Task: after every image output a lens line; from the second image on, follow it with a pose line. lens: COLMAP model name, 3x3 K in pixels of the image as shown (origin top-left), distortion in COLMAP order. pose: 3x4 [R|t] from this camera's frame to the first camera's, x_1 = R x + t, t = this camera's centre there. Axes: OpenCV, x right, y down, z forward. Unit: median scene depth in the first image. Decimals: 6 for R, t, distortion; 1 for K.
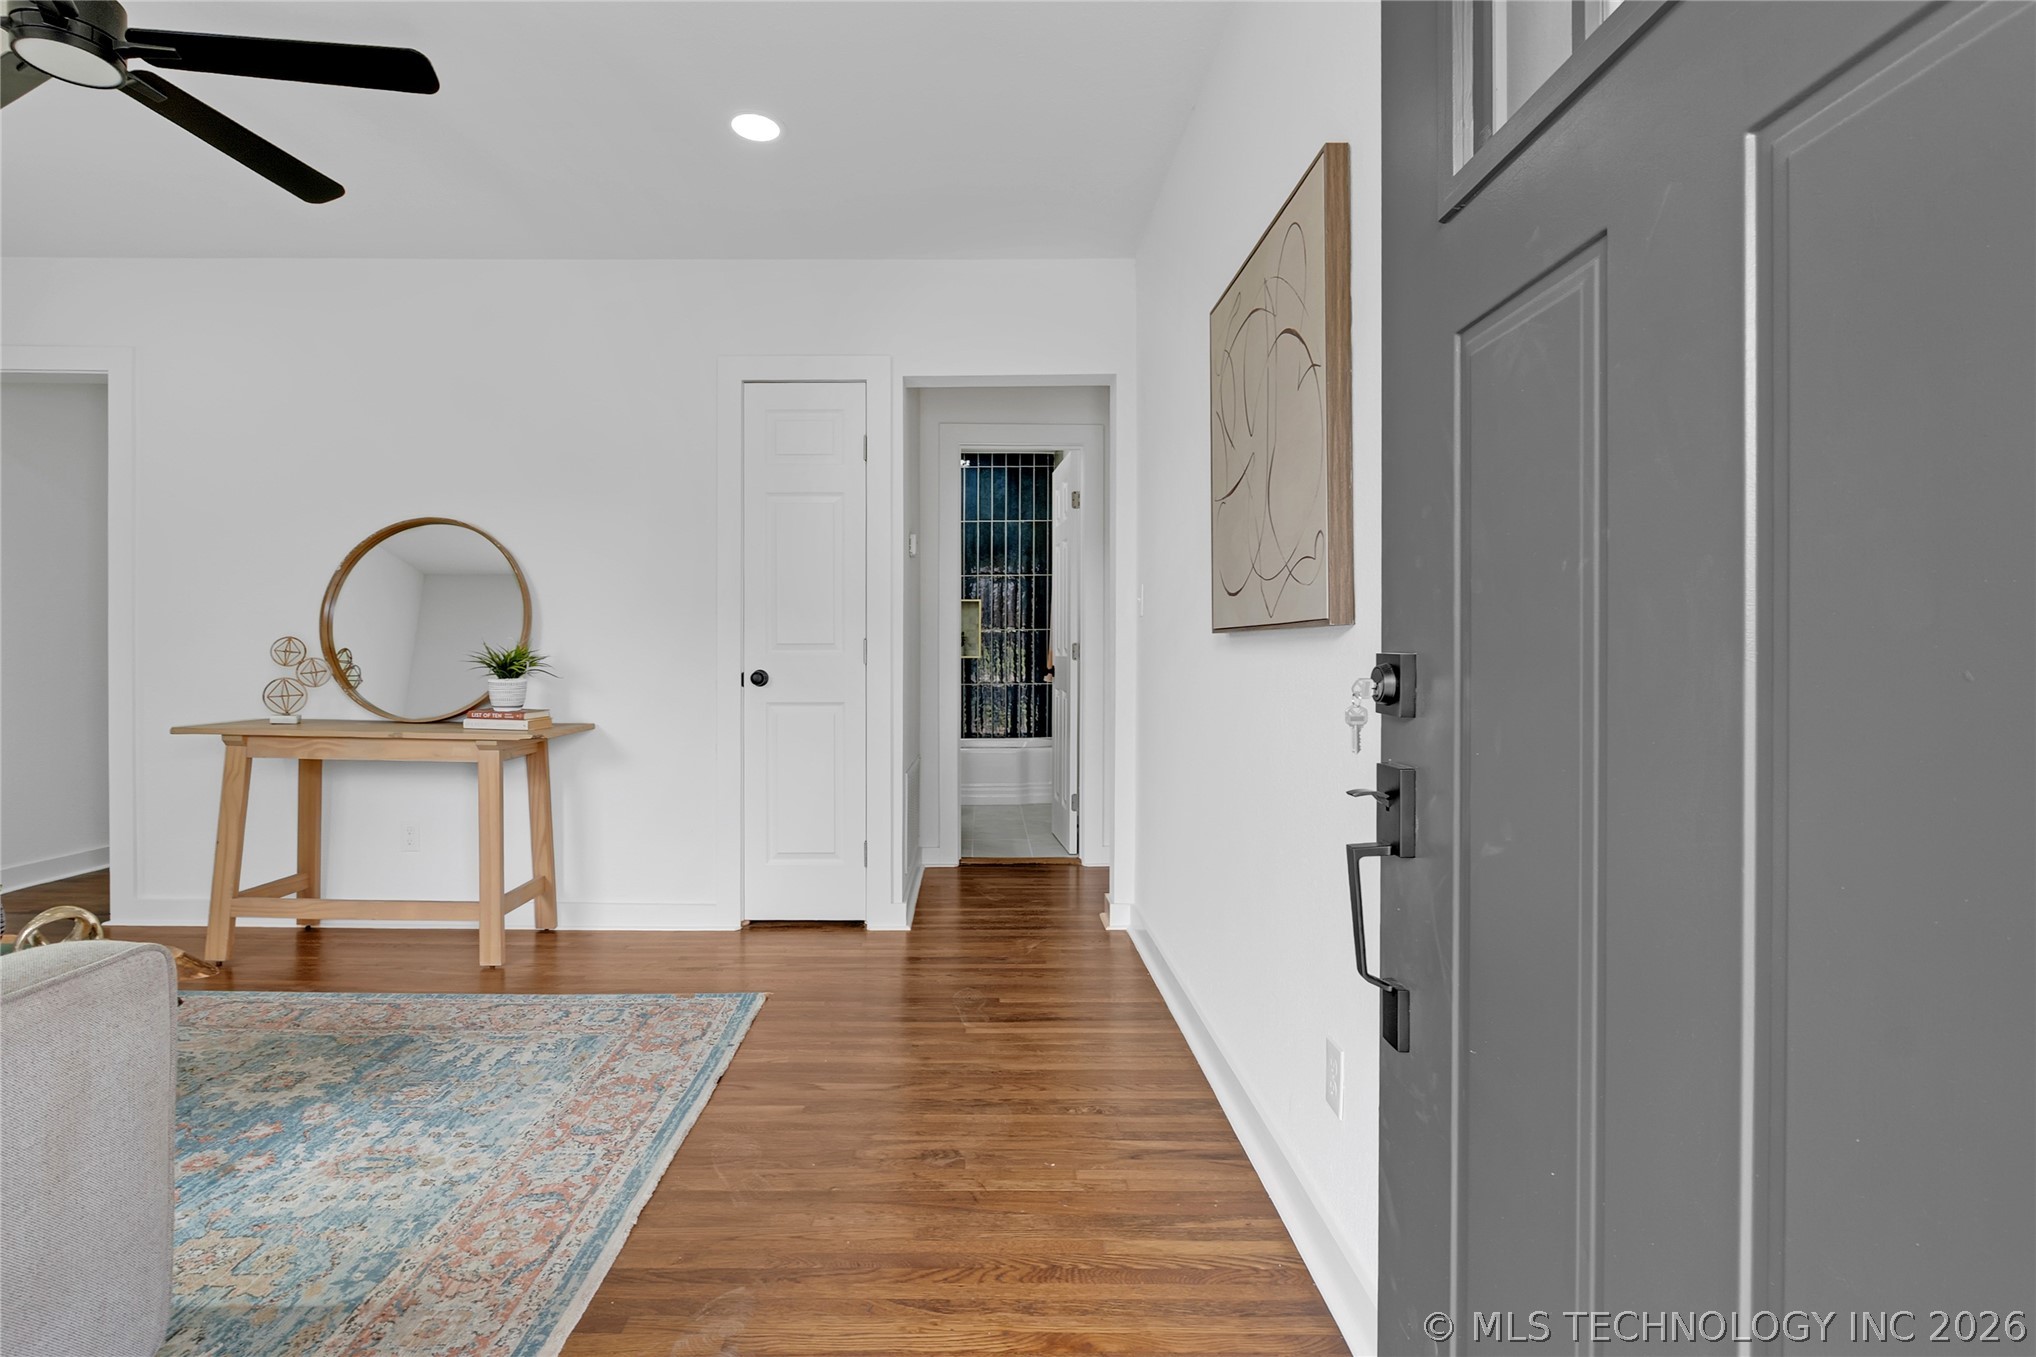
lens RADIAL K [[968.3, 0, 985.8], [0, 968.3, 656.5], [0, 0, 1]] dist [-0.003164, -0.000070]
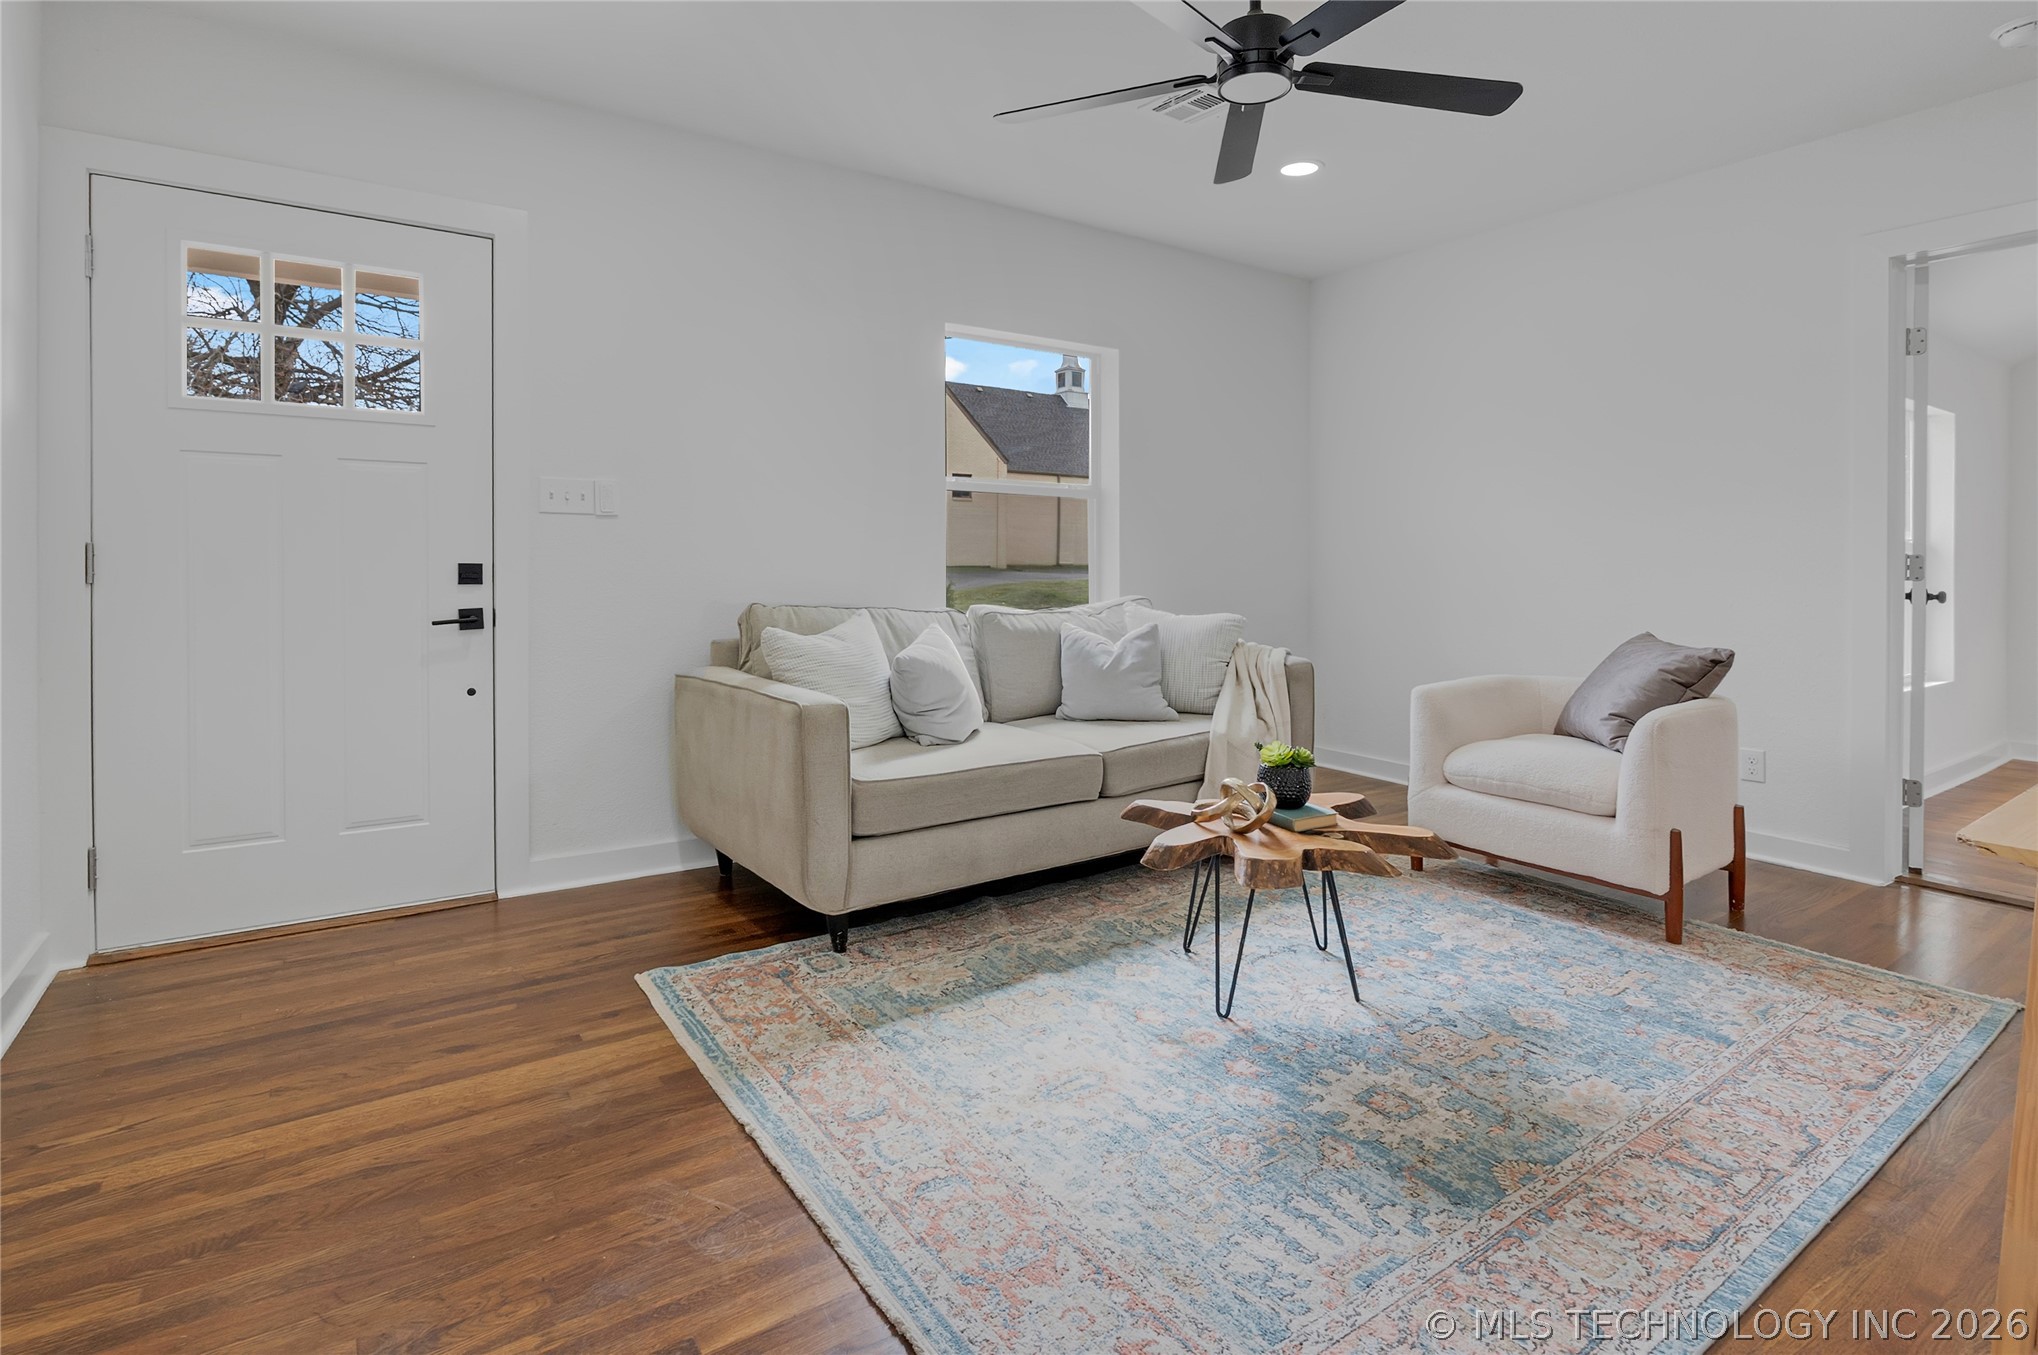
lens RADIAL K [[947.1, 0, 1015.0], [0, 947.1, 575.0], [0, 0, 1]] dist [0.001537, -0.000641]
pose [[-0.811764, -0.001747, -0.583984, -0.006139], [-0.011819, 0.999840, 0.013437, -0.011597], [0.583867, 0.017810, -0.811654, 1.400816]]
